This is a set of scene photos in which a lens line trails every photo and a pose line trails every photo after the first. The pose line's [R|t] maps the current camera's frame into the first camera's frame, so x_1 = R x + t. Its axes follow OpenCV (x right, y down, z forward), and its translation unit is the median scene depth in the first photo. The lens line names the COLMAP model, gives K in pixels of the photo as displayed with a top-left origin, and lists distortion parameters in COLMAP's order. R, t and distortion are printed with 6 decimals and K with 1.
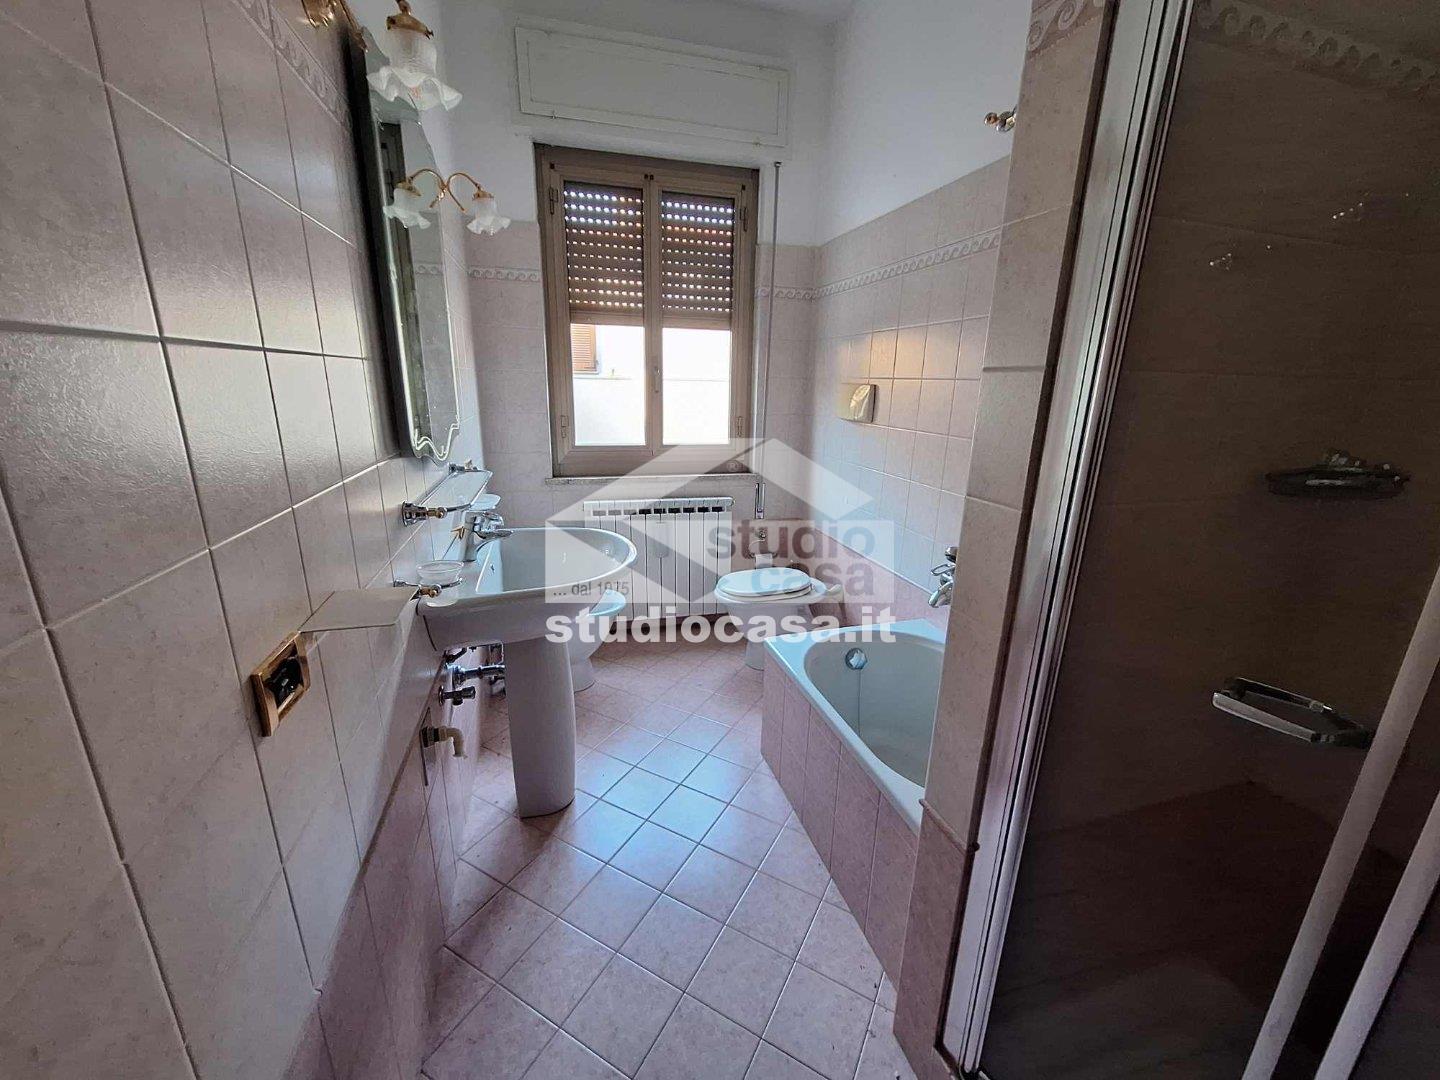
lens RADIAL K [[568.1, 0, 729.2], [0, 568.1, 538.3], [0, 0, 1]] dist [-0.003649, 0.000121]
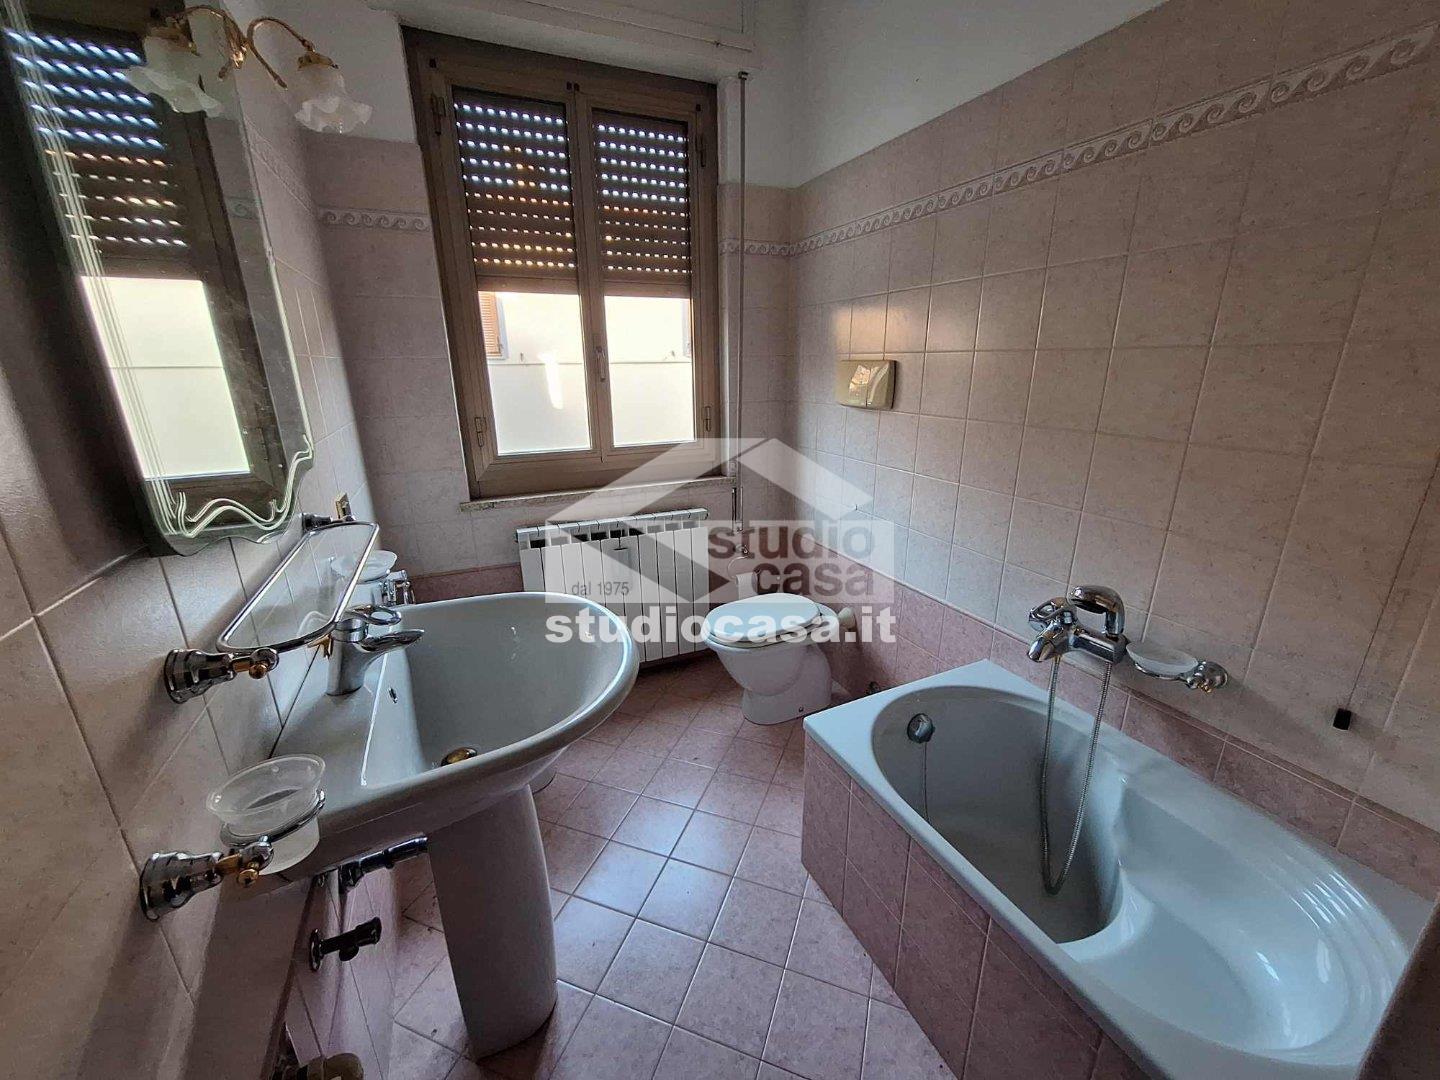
lens RADIAL K [[568.1, 0, 729.2], [0, 568.1, 538.3], [0, 0, 1]] dist [-0.003649, 0.000121]
pose [[0.987997, -0.076364, 0.134278, -0.082279], [0.071994, 0.996714, 0.037116, -0.064285], [-0.136671, -0.027003, 0.990248, 0.222818]]
